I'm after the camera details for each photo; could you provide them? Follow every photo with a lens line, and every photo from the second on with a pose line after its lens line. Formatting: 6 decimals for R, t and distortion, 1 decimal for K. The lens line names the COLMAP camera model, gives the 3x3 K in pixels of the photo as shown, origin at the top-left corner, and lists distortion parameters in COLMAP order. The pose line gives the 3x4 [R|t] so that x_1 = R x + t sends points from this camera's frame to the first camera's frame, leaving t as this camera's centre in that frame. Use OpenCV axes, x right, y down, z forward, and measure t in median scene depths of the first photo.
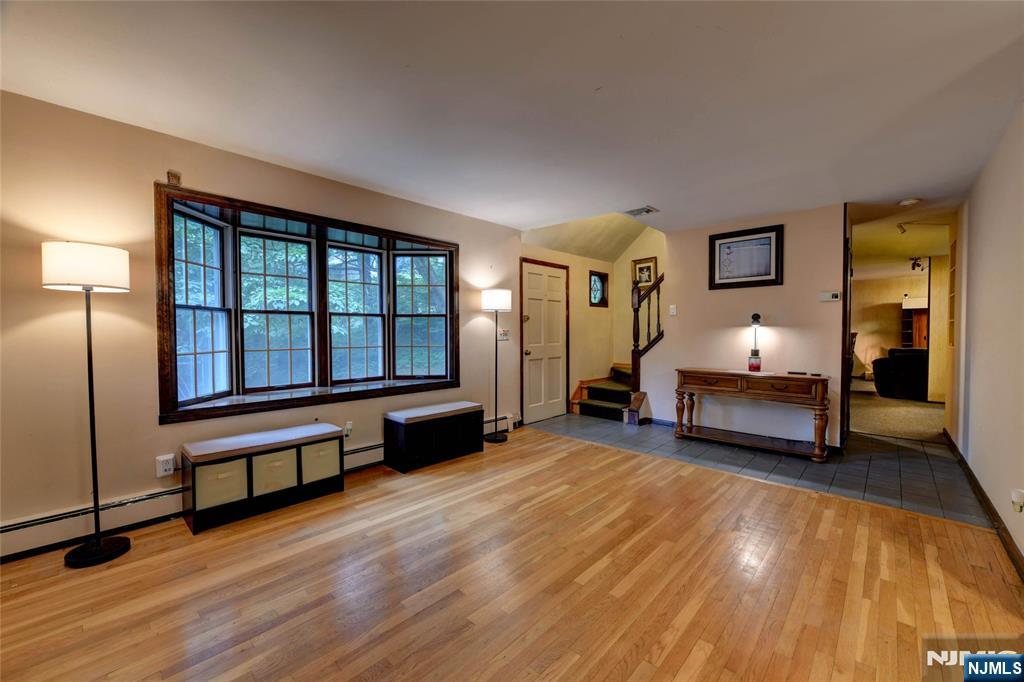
lens RADIAL K [[405.4, 0, 512.0], [0, 405.4, 341.0], [0, 0, 1]] dist [-0.012817, -0.000077]
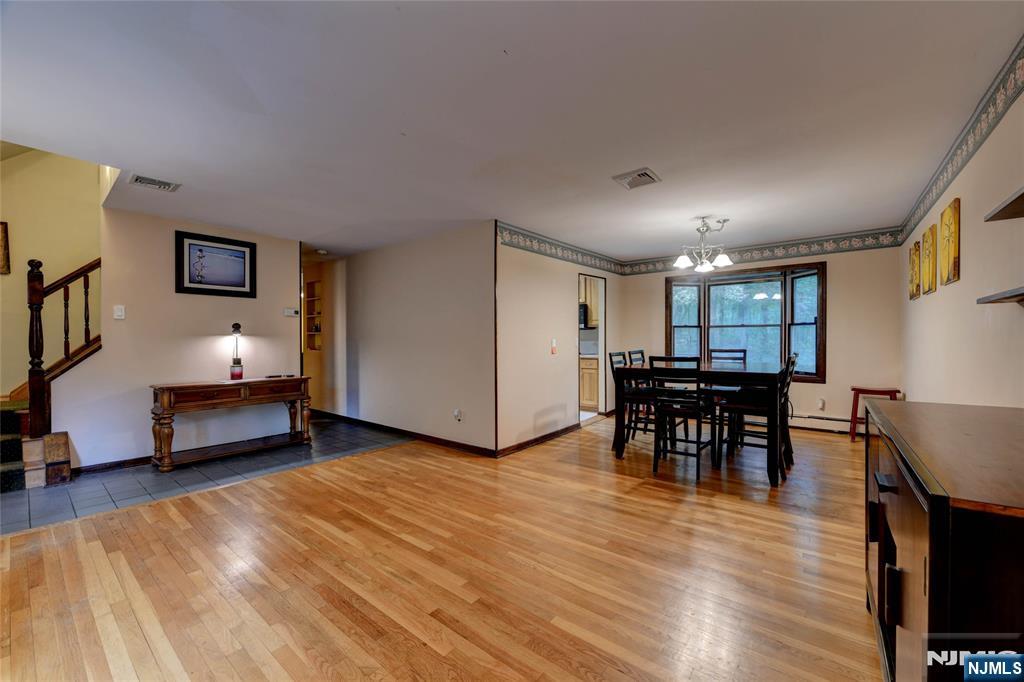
lens RADIAL K [[403.3, 0, 517.4], [0, 403.3, 343.3], [0, 0, 1]] dist [-0.000723, -0.000235]
pose [[-0.076618, -0.008024, 0.997028, -0.519435], [0.023692, 0.999671, 0.009866, -0.010804], [-0.996779, 0.024378, -0.076402, 0.405360]]
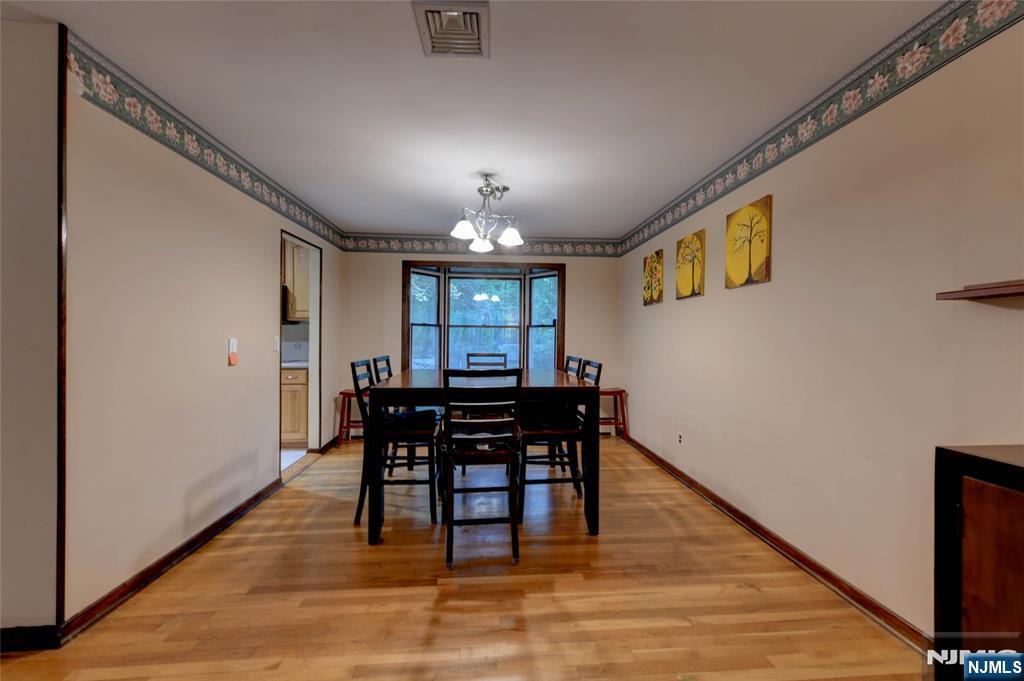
lens RADIAL K [[403.3, 0, 517.4], [0, 403.3, 342.8], [0, 0, 1]] dist [-0.000723, -0.000235]
pose [[-0.730999, -0.007372, 0.682339, -0.072199], [0.007113, 0.999805, 0.018423, -0.009487], [-0.682341, 0.018321, -0.730804, 0.362818]]
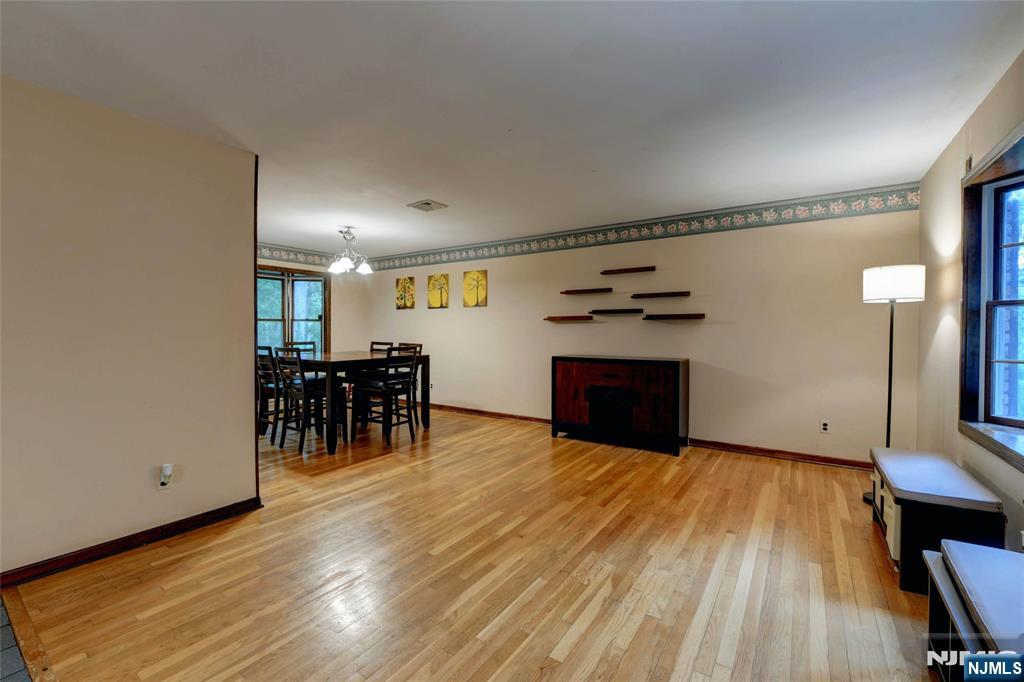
lens RADIAL K [[423.9, 0, 501.9], [0, 423.9, 339.0], [0, 0, 1]] dist [0.000054, 0.000018]
pose [[-0.991754, 0.002273, -0.128134, 0.211040], [-0.002615, 0.999276, 0.037965, -0.030473], [0.128127, 0.037987, -0.991030, 1.186614]]
